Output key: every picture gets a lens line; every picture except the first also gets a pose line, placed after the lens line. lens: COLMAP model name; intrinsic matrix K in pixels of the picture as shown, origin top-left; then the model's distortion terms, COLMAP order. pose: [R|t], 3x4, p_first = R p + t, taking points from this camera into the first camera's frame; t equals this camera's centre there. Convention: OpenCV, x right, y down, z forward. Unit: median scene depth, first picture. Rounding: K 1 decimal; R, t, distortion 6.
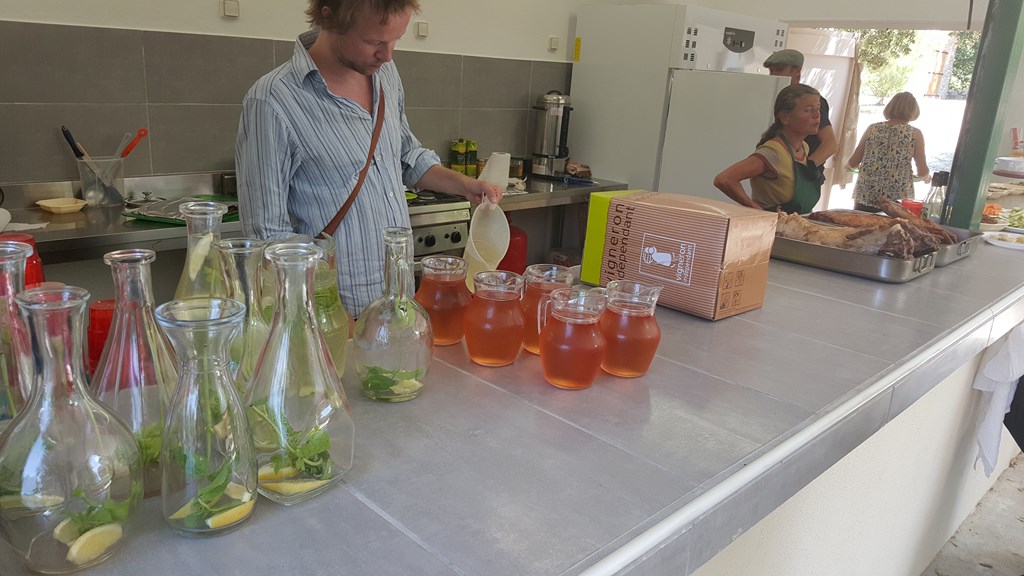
lens RADIAL K [[757.1, 0, 512.1], [0, 757.1, 310.6], [0, 0, 1]] dist [-0.003918, -0.002421]
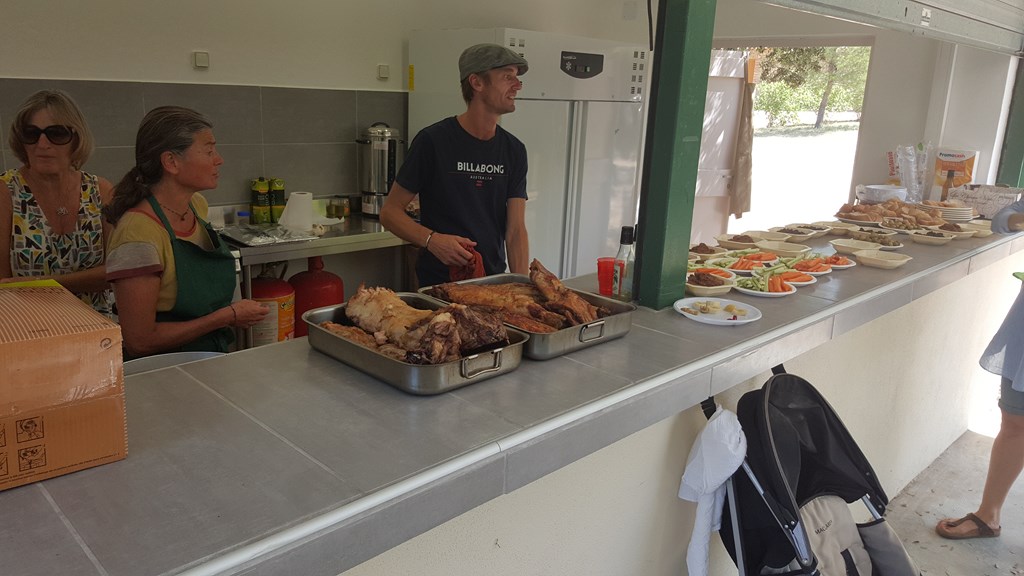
lens RADIAL K [[751.7, 0, 512.0], [0, 751.7, 288.0], [0, 0, 1]] dist [0.070793, -0.001341]
pose [[0.999834, -0.016239, -0.008312, 0.220108], [0.015749, 0.998307, -0.055993, -0.036453], [0.009207, 0.055853, 0.998397, 0.096254]]
